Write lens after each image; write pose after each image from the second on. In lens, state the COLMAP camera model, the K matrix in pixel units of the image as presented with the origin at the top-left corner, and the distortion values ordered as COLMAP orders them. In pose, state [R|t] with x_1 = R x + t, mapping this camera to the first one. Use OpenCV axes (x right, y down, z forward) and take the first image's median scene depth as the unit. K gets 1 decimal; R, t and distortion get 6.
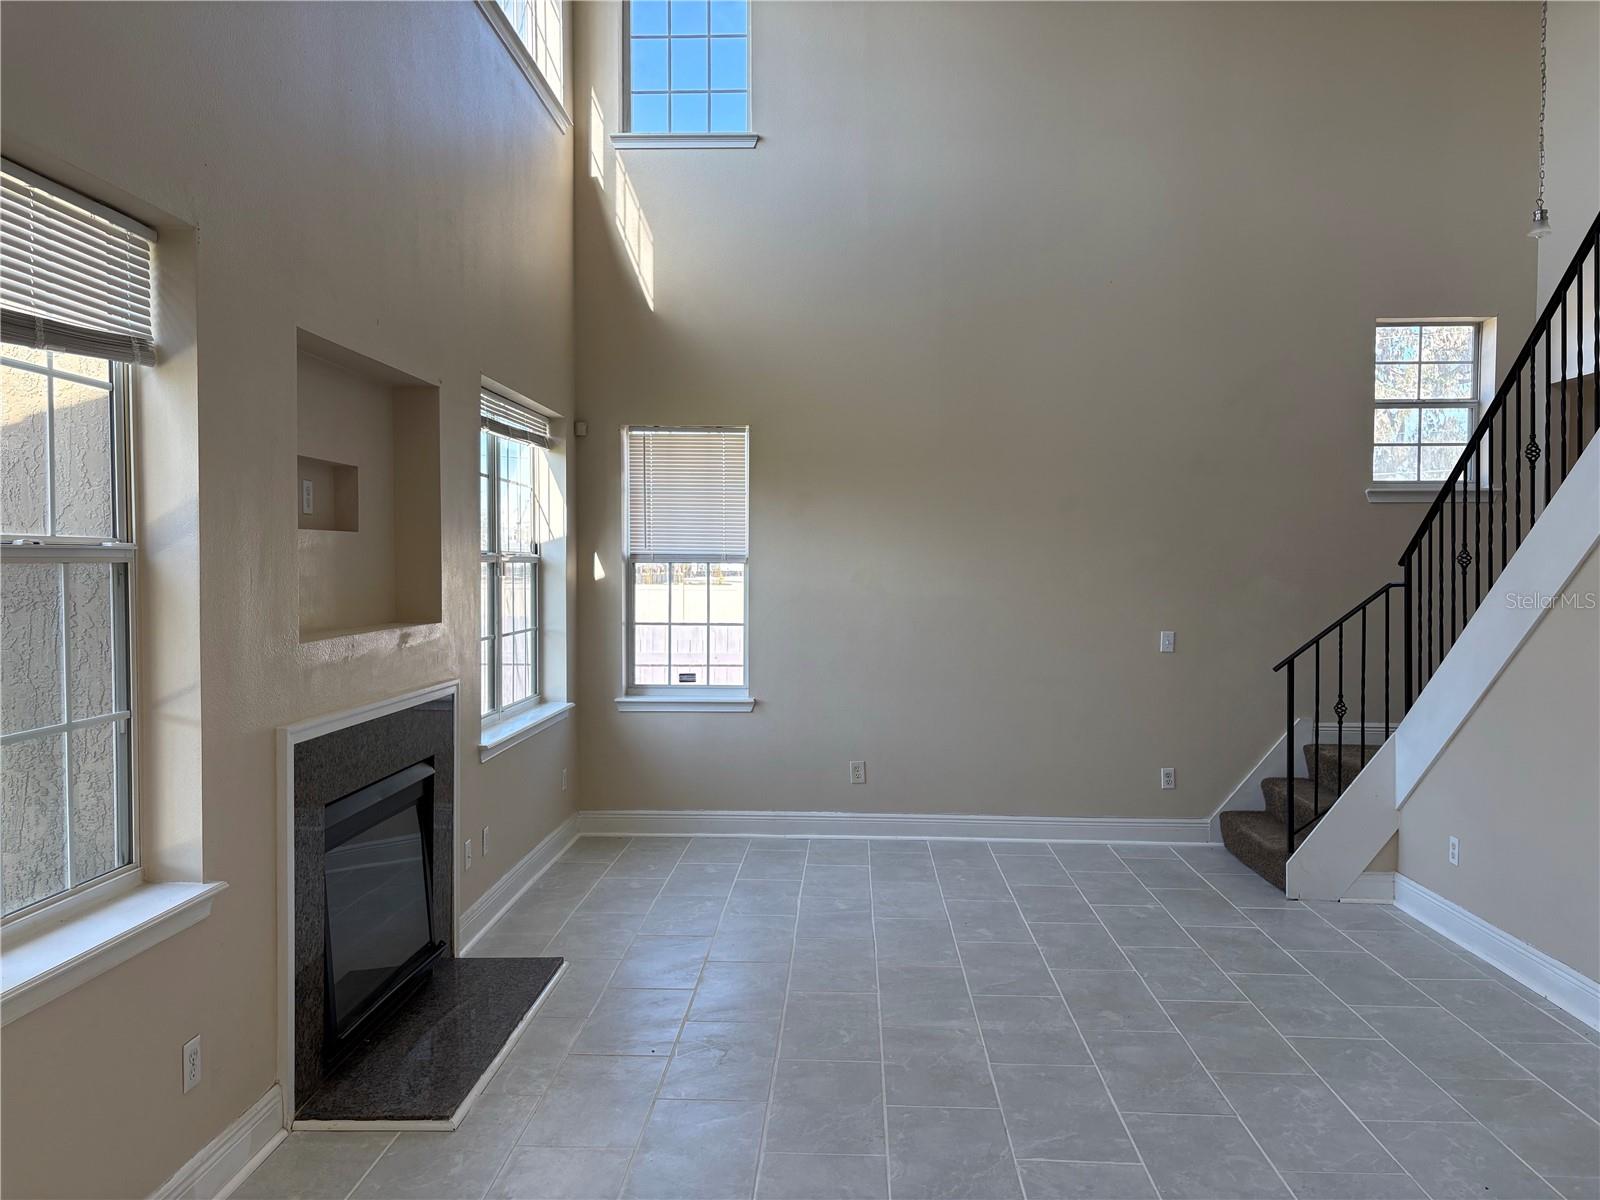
lens RADIAL K [[1202.0, 0, 799.5], [0, 1202.0, 591.3], [0, 0, 1]] dist [0.060576, -0.070573]
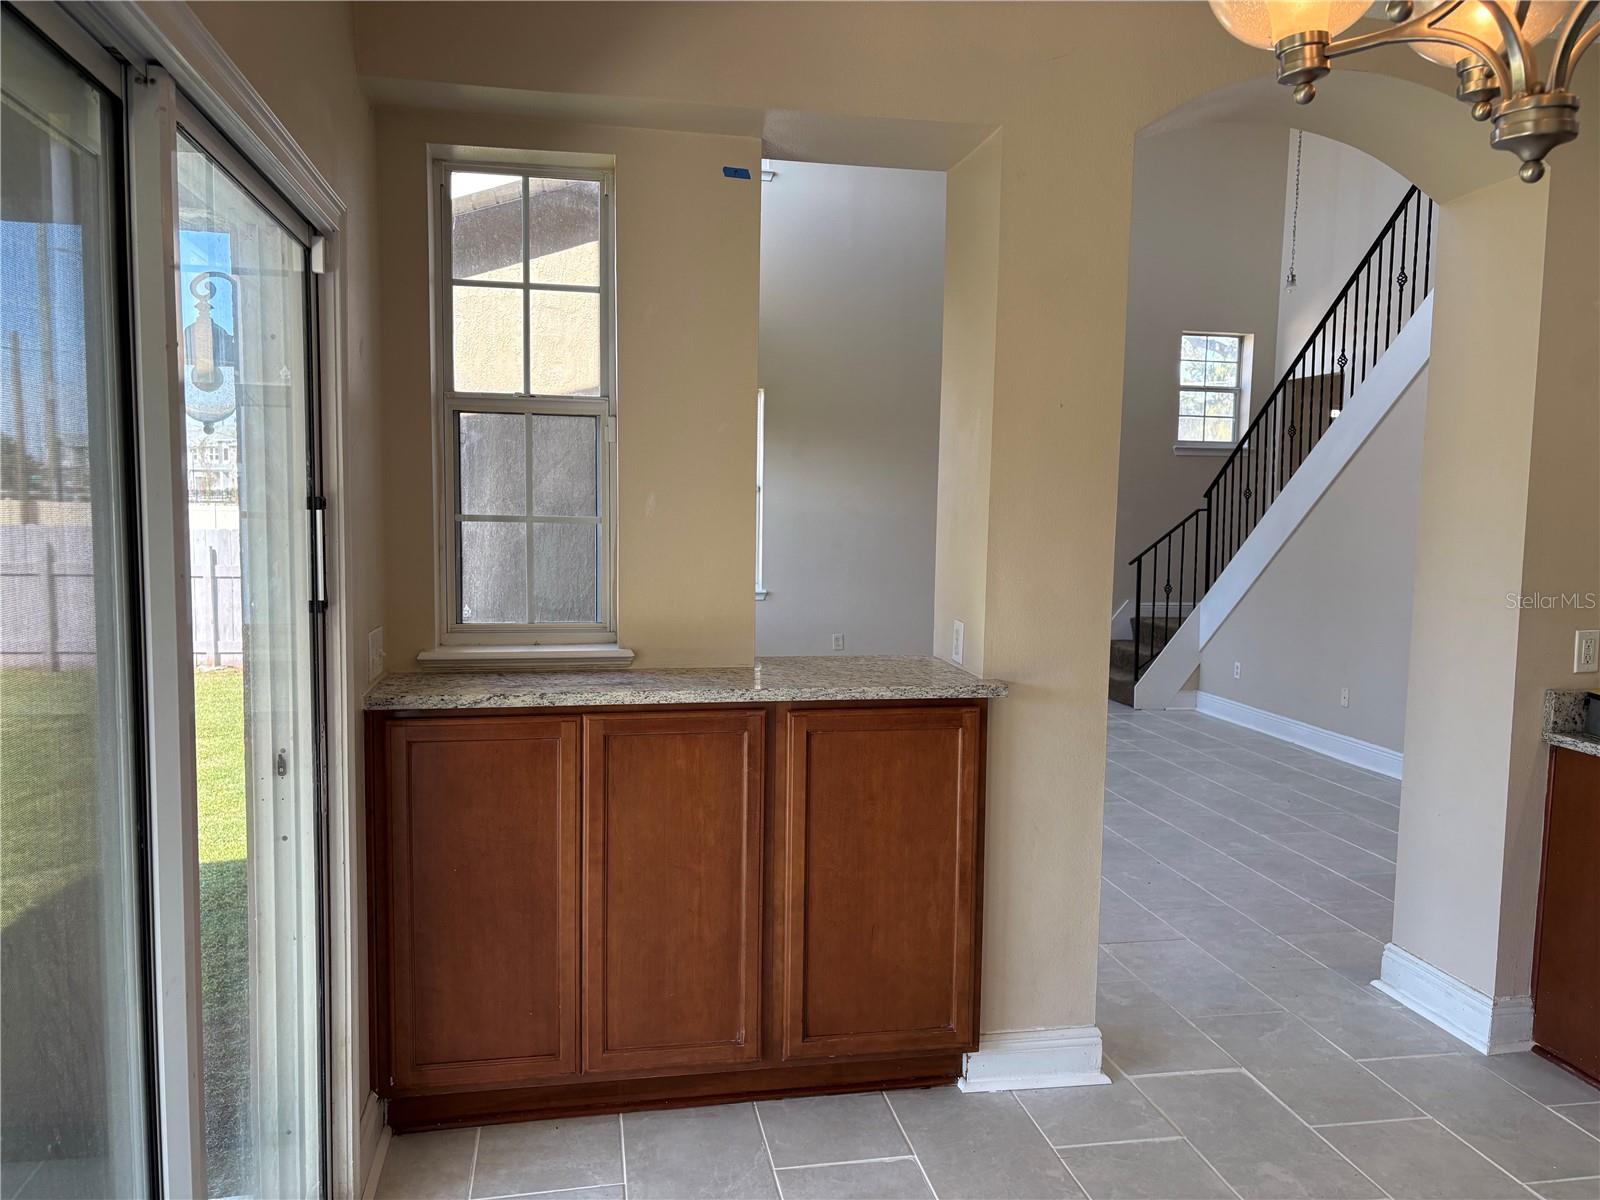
lens RADIAL K [[1202.0, 0, 825.4], [0, 1202.0, 585.2], [0, 0, 1]] dist [0.060576, -0.070573]
pose [[0.970534, -0.005262, 0.240908, -0.310725], [-0.007660, 0.998583, 0.052669, 0.011793], [-0.240844, -0.052962, 0.969118, -0.349153]]
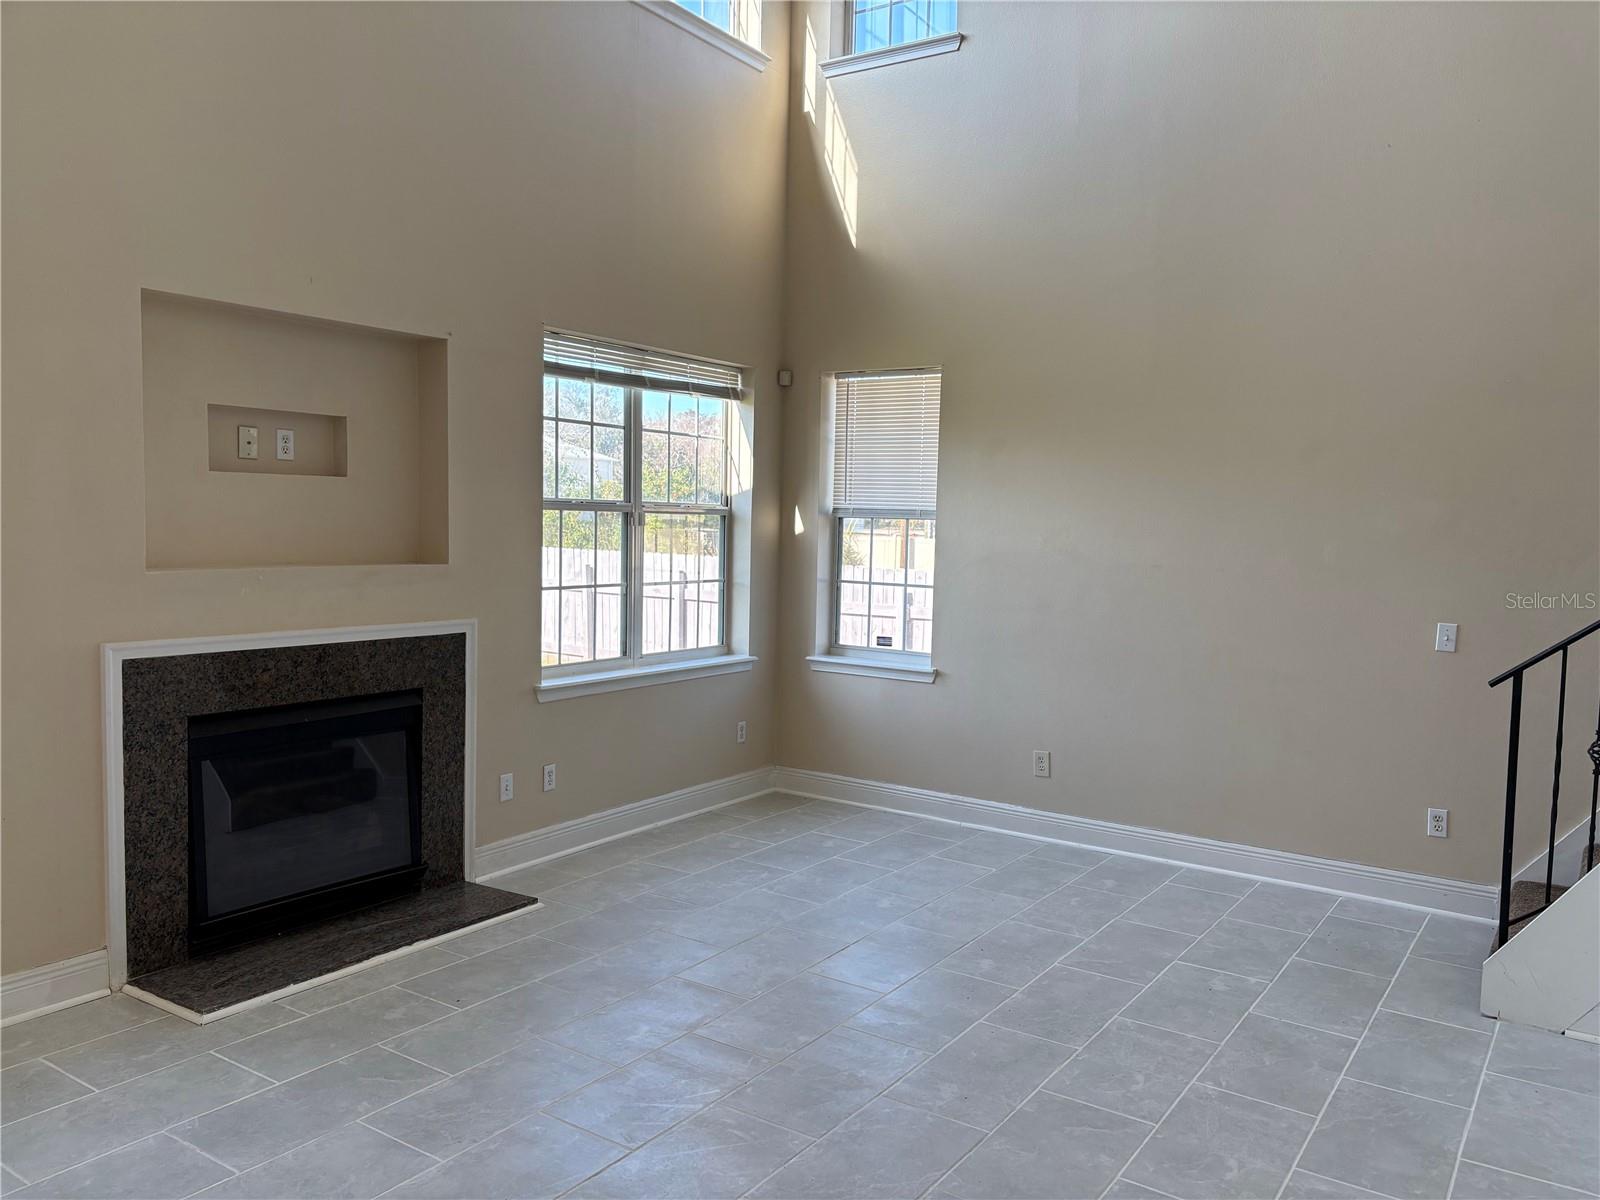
lens RADIAL K [[1202.0, 0, 814.0], [0, 1202.0, 603.6], [0, 0, 1]] dist [0.060576, -0.070573]
pose [[0.854082, 0.053982, -0.517329, 0.364296], [-0.032988, 0.998219, 0.049700, -0.002199], [0.519091, -0.025382, 0.854342, 0.182436]]
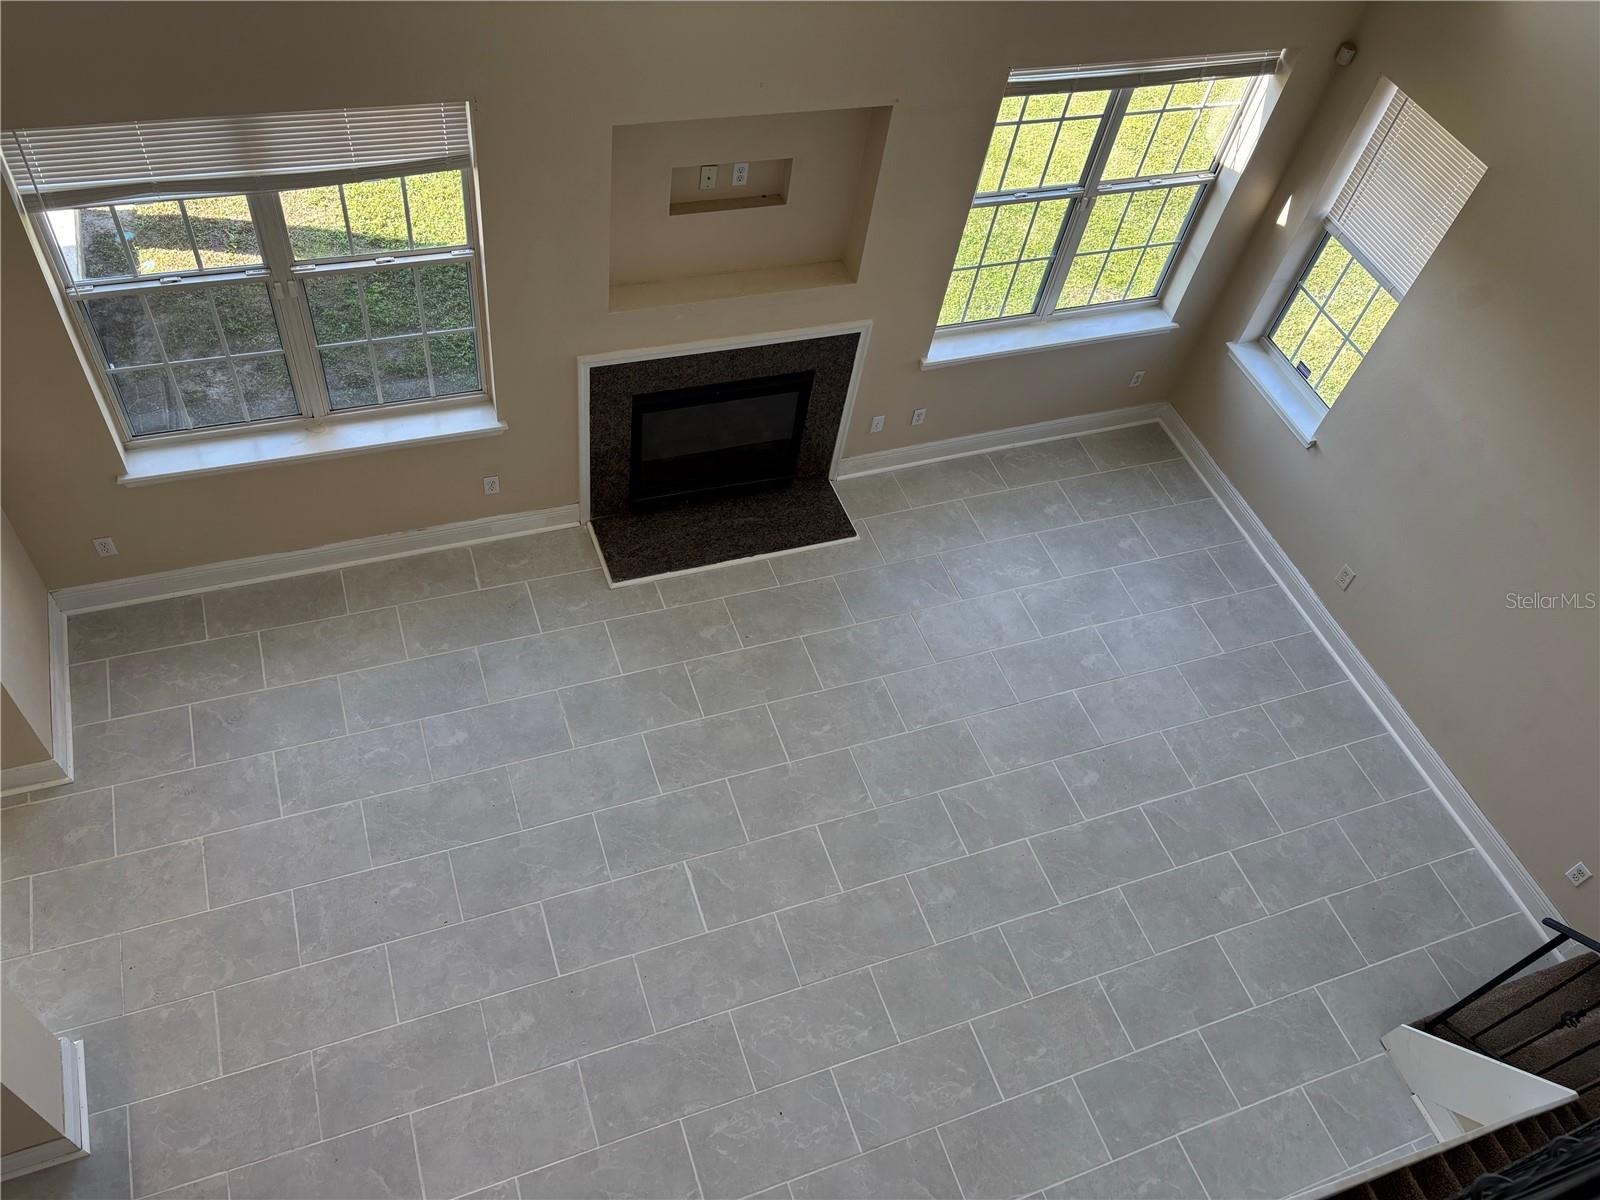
lens RADIAL K [[1202.0, 0, 813.4], [0, 1202.0, 600.0], [0, 0, 1]] dist [0.060576, -0.070573]
pose [[0.391728, 0.753192, -0.528442, 0.403501], [-0.164049, 0.622316, 0.765383, -0.492263], [0.905338, -0.213131, 0.367339, 0.304947]]
